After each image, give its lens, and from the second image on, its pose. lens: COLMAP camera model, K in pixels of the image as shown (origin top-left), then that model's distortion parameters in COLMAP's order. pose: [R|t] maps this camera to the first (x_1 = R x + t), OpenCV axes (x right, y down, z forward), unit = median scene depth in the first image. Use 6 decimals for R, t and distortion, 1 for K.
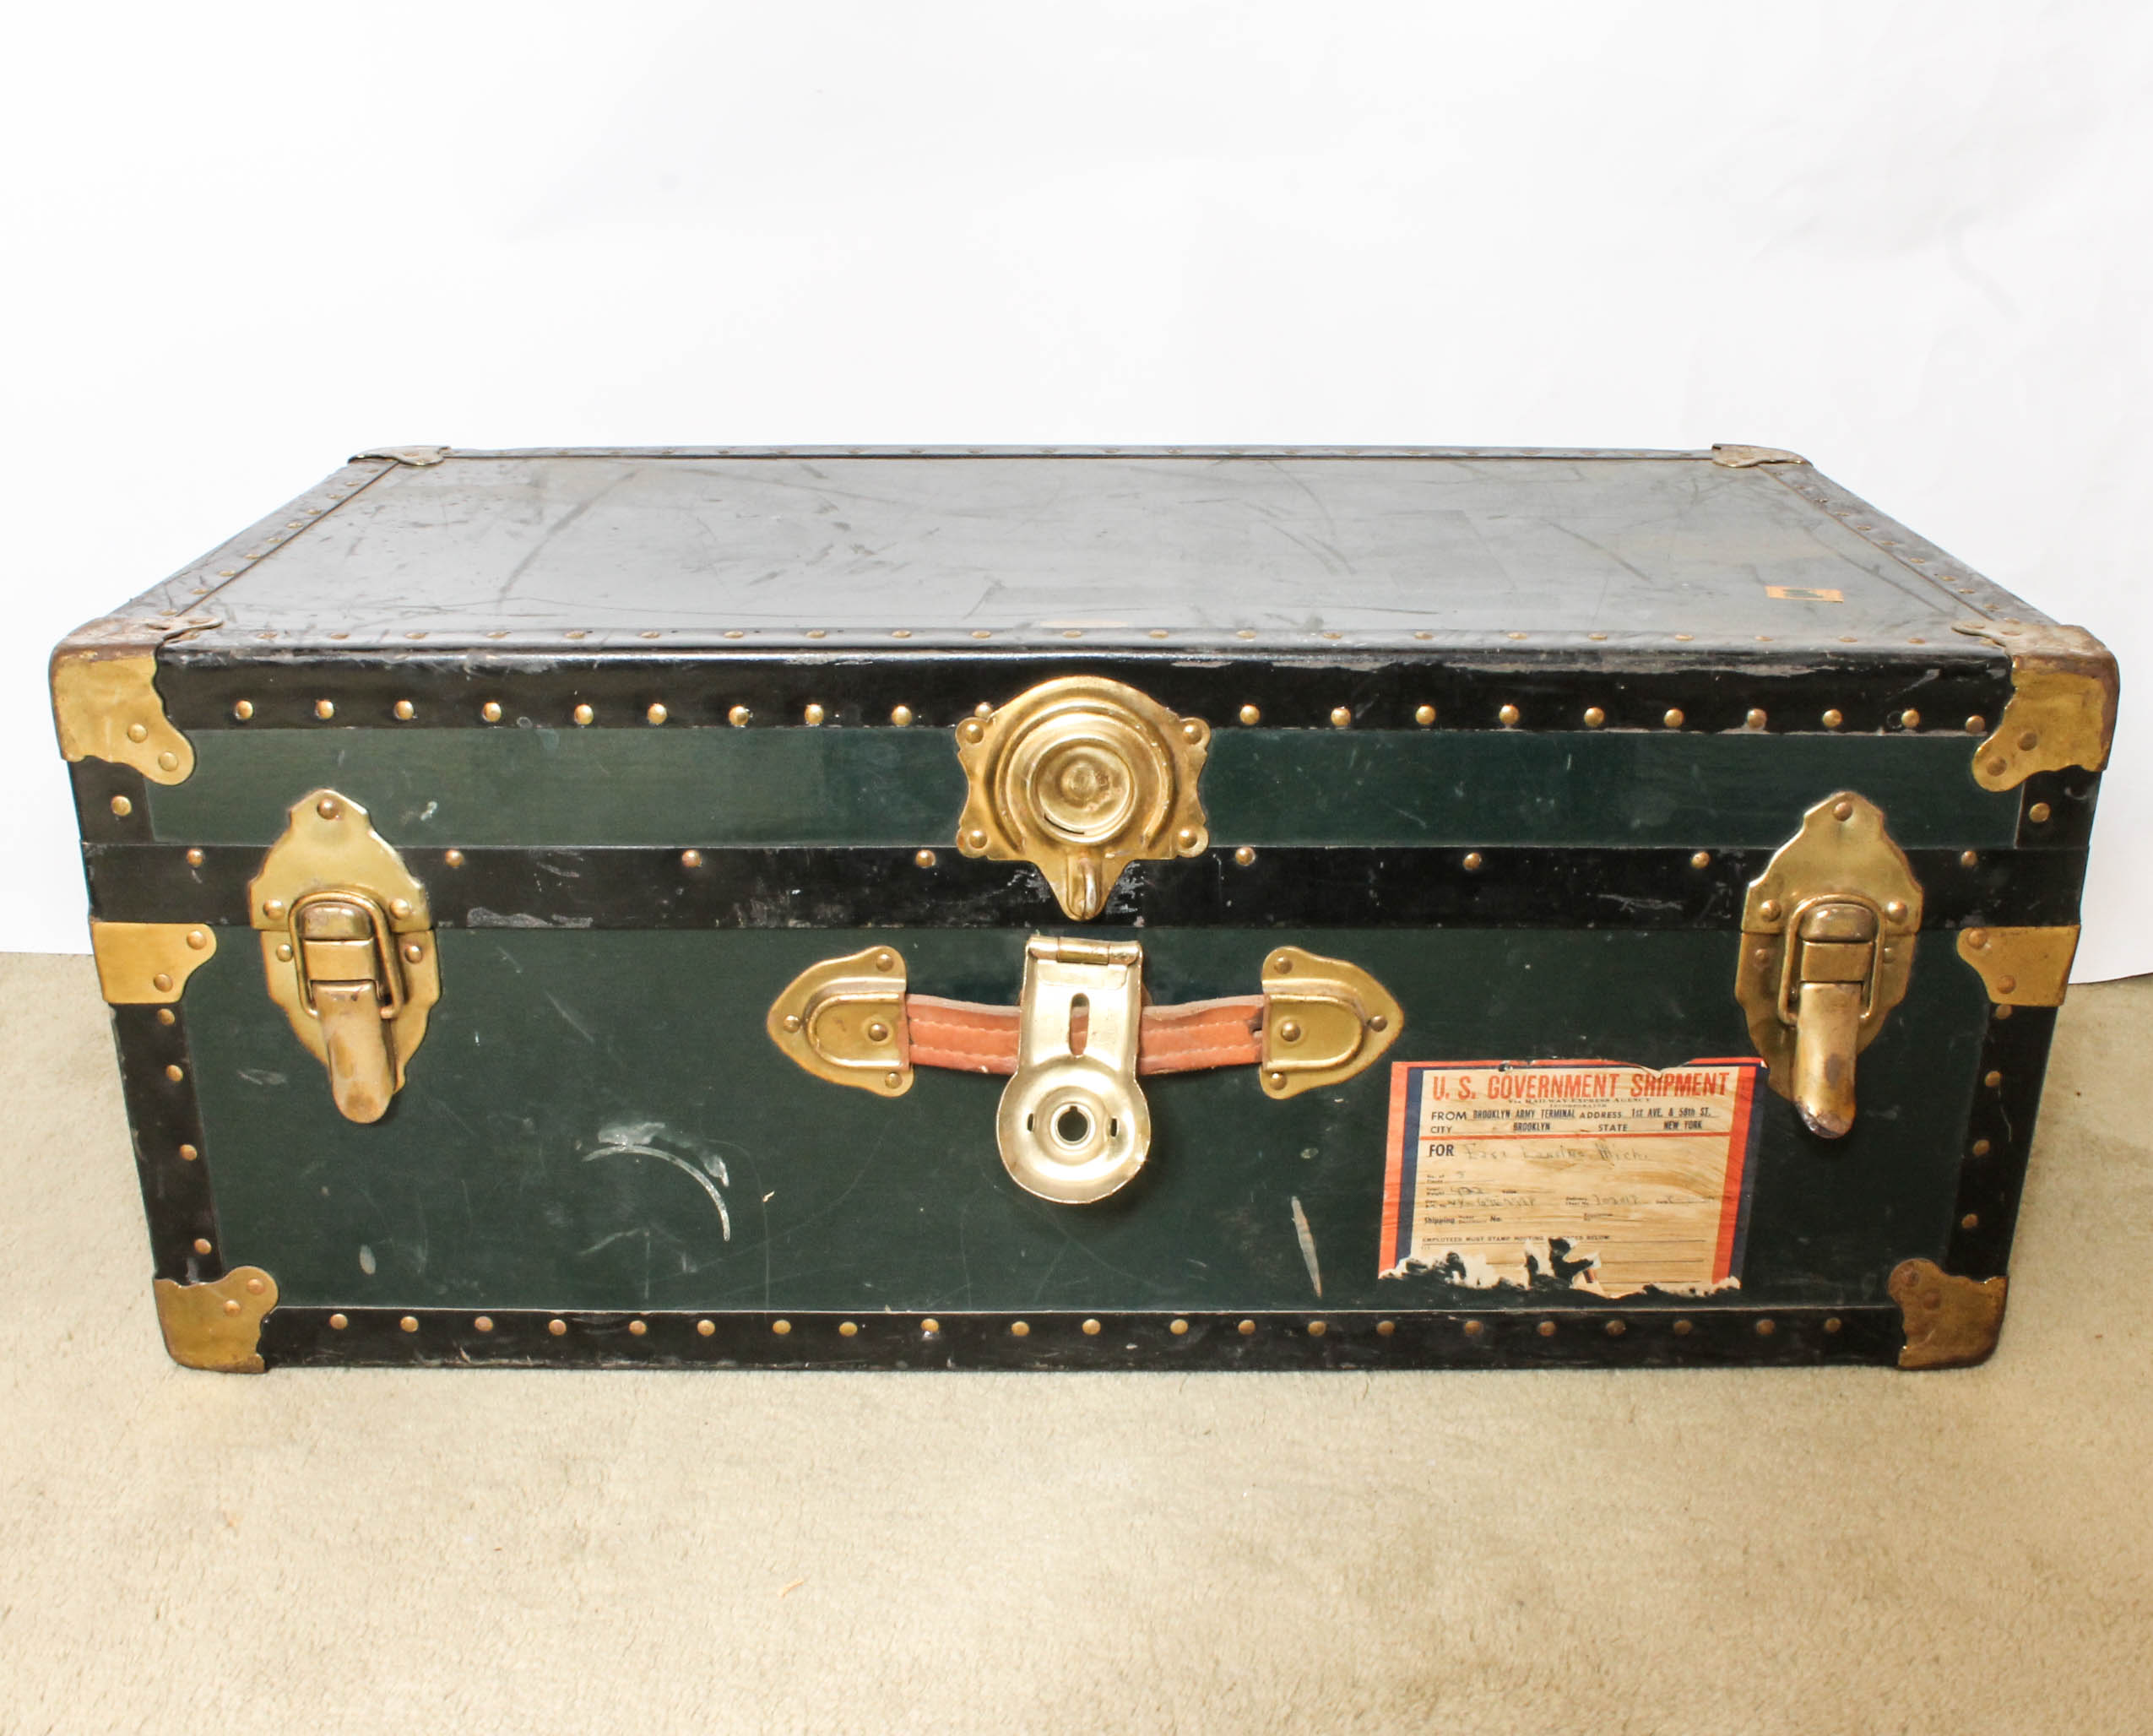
lens RADIAL K [[2308.7, 0, 1080.1], [0, 2308.7, 902.6], [0, 0, 1]] dist [-0.183576, 0.152015]
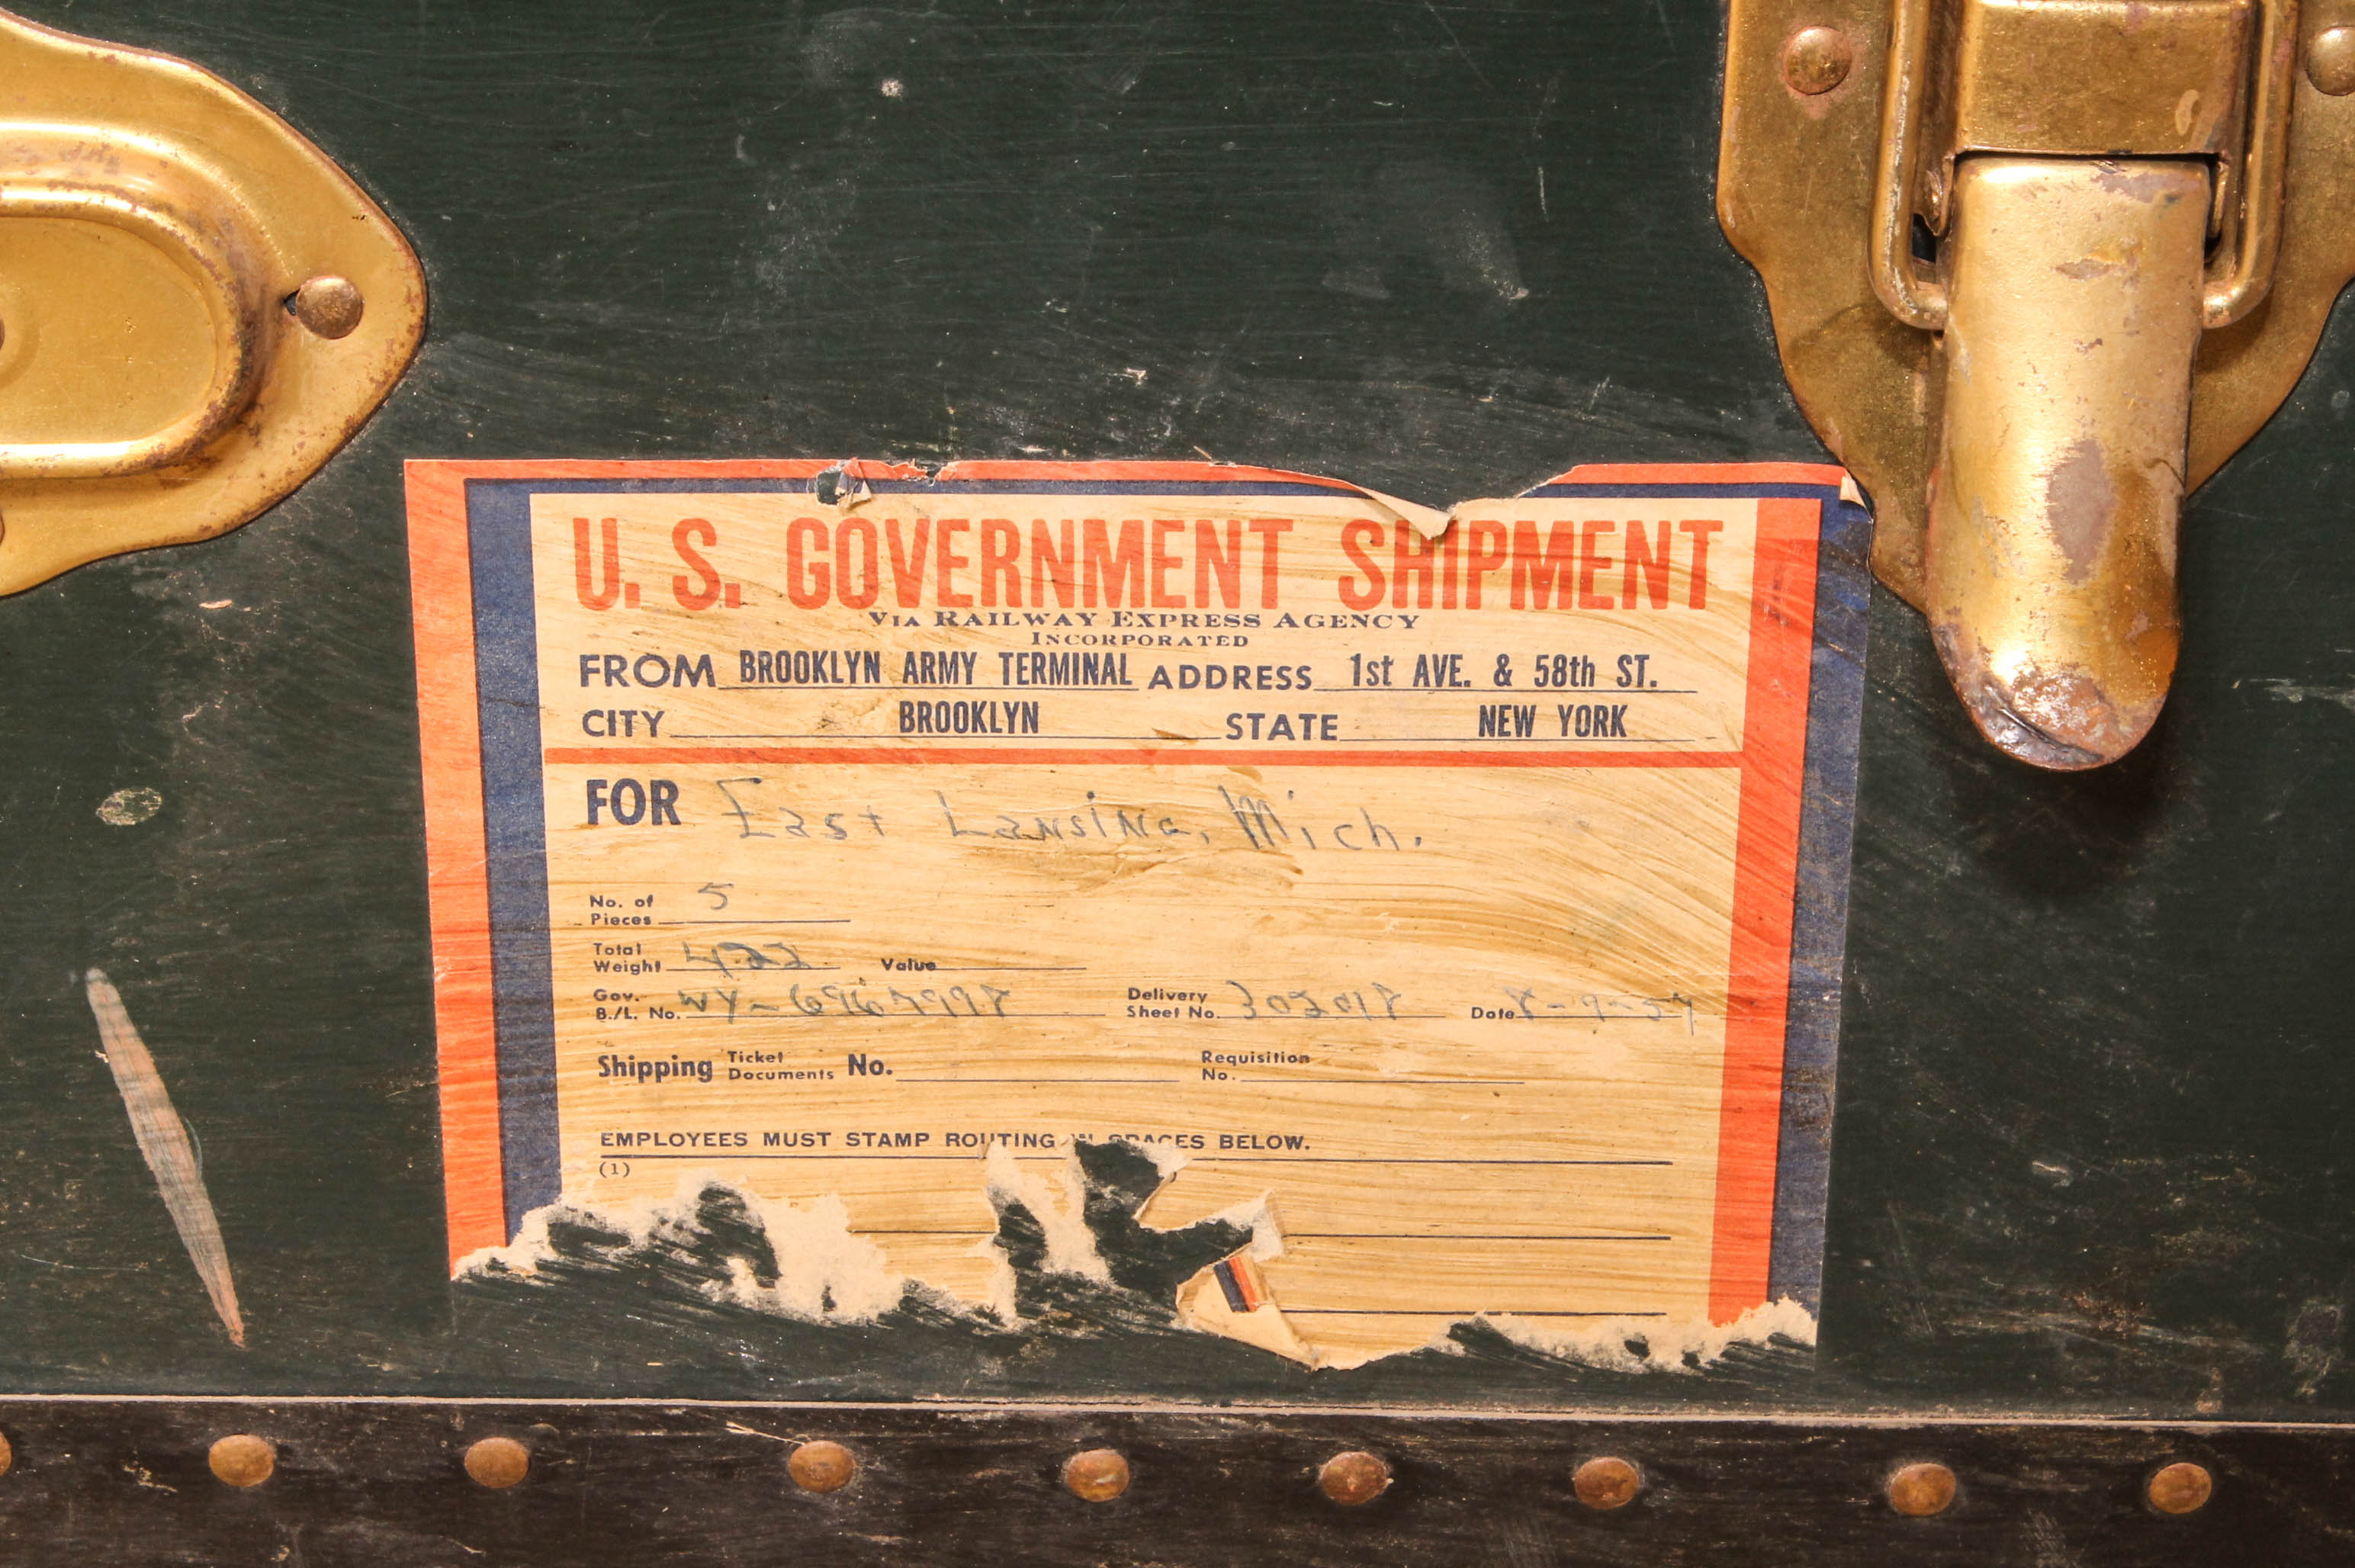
lens RADIAL K [[5777.2, 0, 1177.5], [0, 5777.2, 784.0], [0, 0, 1]] dist [0.027746, 0.636476]
pose [[0.999874, 0.009565, 0.012685, 0.215559], [-0.010554, 0.996708, 0.080383, 0.052268], [-0.011874, -0.080507, 0.996683, 0.338040]]
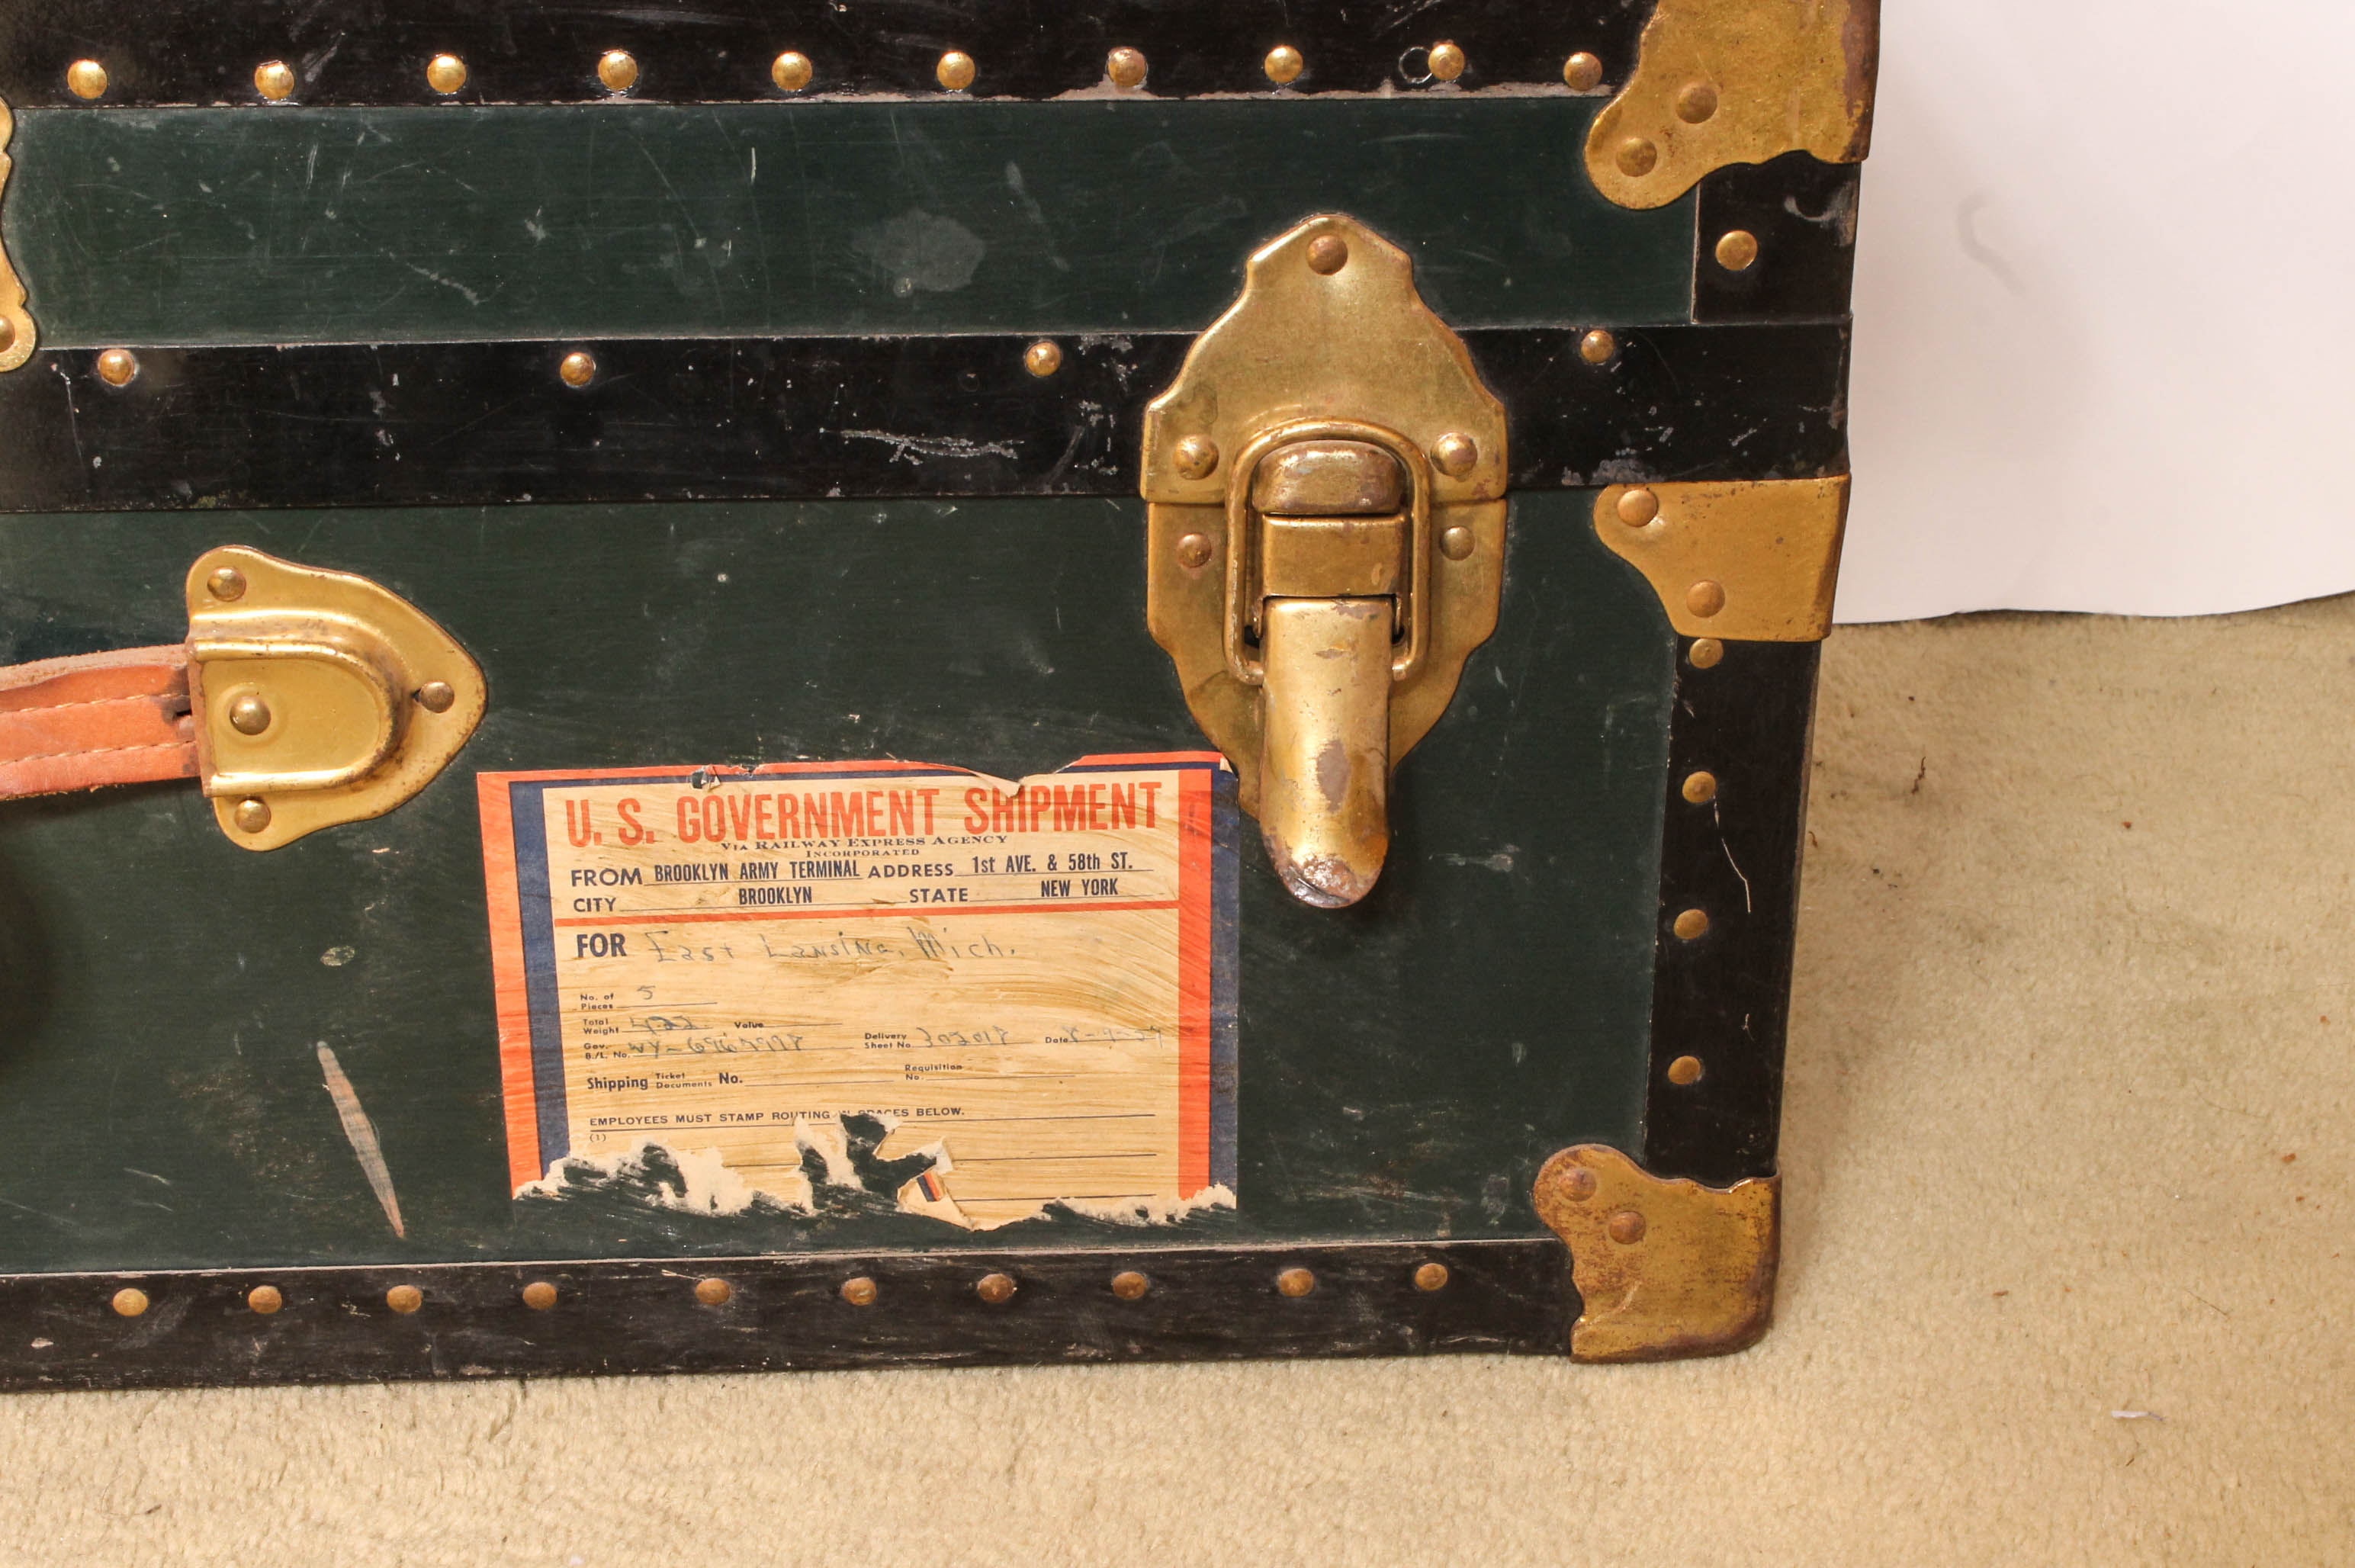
lens RADIAL K [[4092.4, 0, 1177.5], [0, 4092.4, 784.0], [0, 0, 1]] dist [-0.033373, 0.120790]
pose [[0.998236, -0.021649, 0.055276, 0.239612], [0.018262, 0.997966, 0.061070, 0.019551], [-0.056486, -0.059953, 0.996602, 0.092476]]
